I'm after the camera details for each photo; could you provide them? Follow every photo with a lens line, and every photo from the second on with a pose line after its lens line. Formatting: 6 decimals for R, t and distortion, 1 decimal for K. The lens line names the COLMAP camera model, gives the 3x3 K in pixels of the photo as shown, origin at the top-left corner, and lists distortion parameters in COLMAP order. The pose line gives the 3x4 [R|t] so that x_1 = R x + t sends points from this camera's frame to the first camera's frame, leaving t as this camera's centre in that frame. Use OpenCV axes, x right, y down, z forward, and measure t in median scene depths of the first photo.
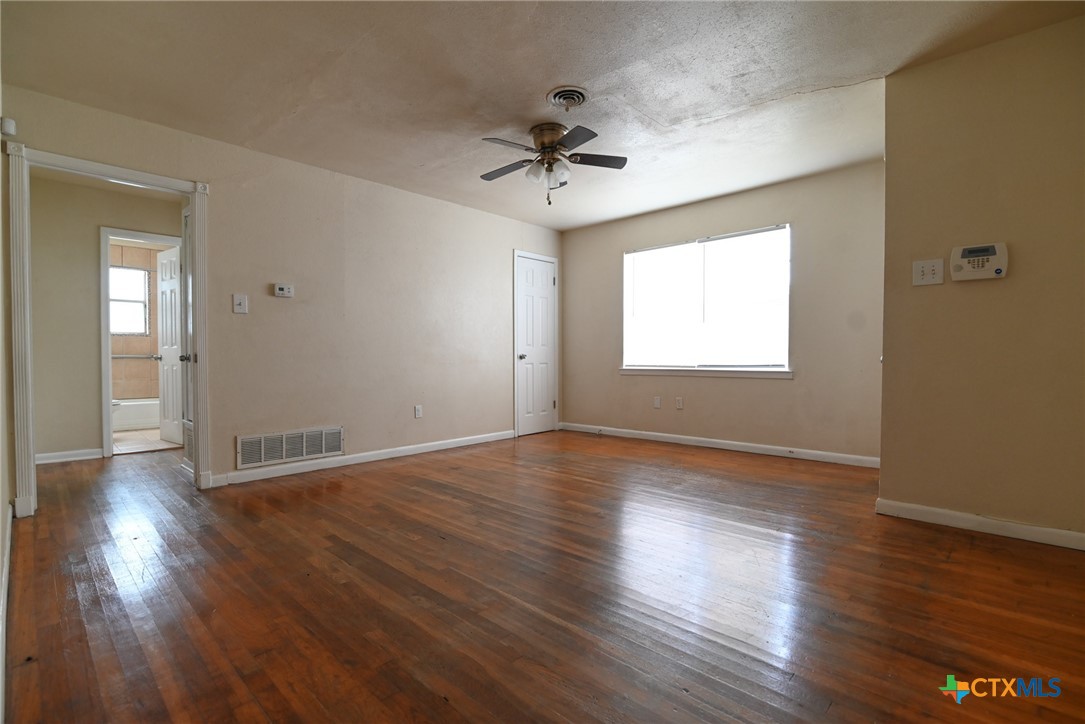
lens RADIAL K [[503.6, 0, 549.9], [0, 503.6, 361.9], [0, 0, 1]] dist [-0.019757, 0.000925]
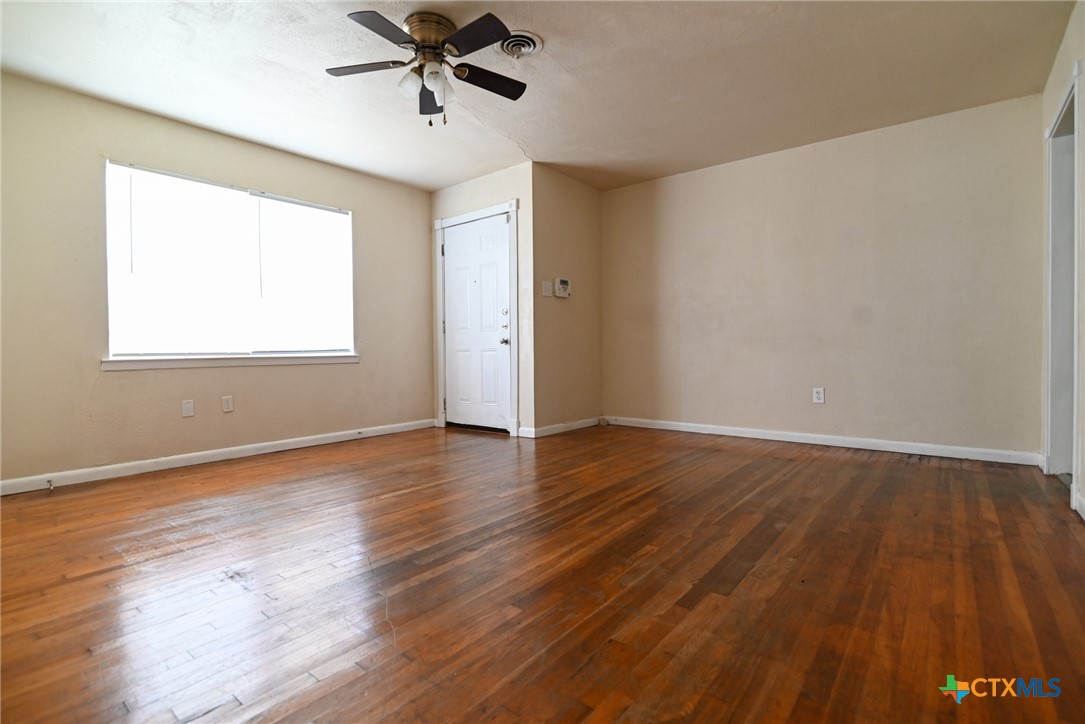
lens RADIAL K [[503.6, 0, 549.9], [0, 503.6, 361.9], [0, 0, 1]] dist [-0.019757, 0.000925]
pose [[-0.083390, -0.018486, 0.996346, -0.790938], [0.026387, 0.999436, 0.020752, 0.028785], [-0.996168, 0.028021, -0.082855, 0.929839]]
